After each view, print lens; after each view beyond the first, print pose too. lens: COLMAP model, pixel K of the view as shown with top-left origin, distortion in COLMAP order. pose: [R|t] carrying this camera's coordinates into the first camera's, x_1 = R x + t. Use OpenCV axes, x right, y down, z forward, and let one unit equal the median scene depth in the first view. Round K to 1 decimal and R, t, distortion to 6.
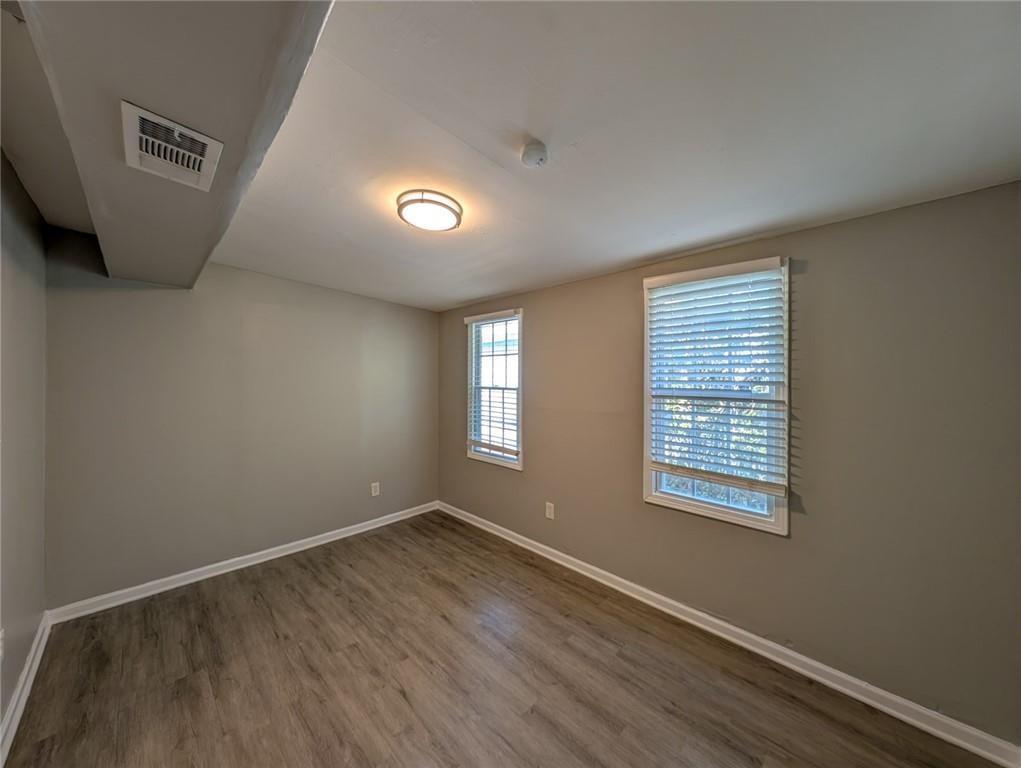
lens RADIAL K [[366.0, 0, 504.4], [0, 366.0, 377.8], [0, 0, 1]] dist [0.010302, -0.004179]
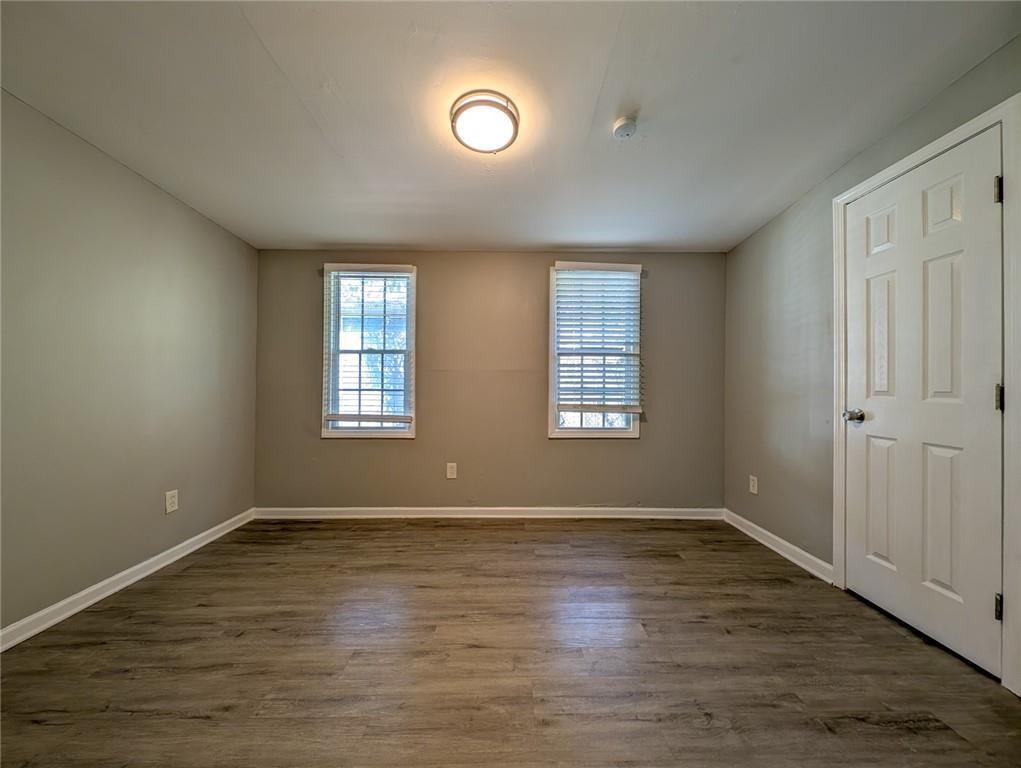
lens RADIAL K [[362.8, 0, 508.2], [0, 362.8, 385.8], [0, 0, 1]] dist [0.002851, -0.000377]
pose [[0.695231, 0.007139, 0.718751, -0.546981], [-0.004230, 0.999974, -0.005841, 0.148268], [-0.718774, 0.001020, 0.695243, 0.210073]]
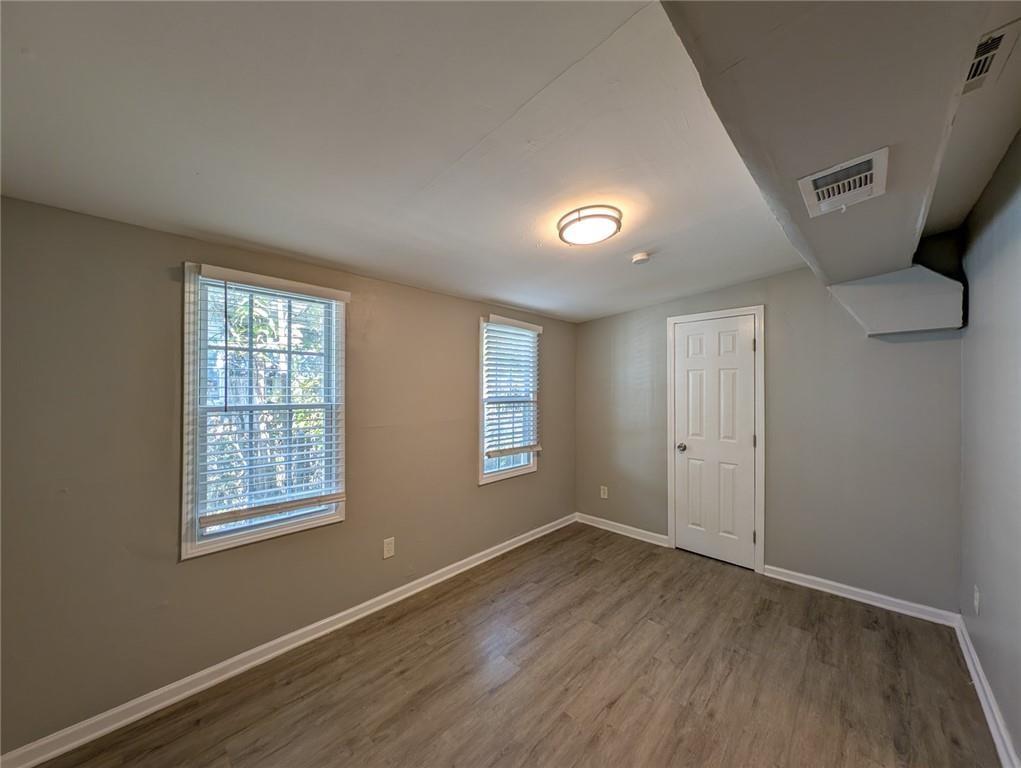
lens RADIAL K [[371.2, 0, 506.0], [0, 371.2, 389.7], [0, 0, 1]] dist [0.002009, -0.000237]
pose [[-0.022404, -0.003095, 0.999744, -0.816432], [0.002467, 0.999992, 0.003151, -0.001579], [-0.999746, 0.002537, -0.022396, 0.835586]]
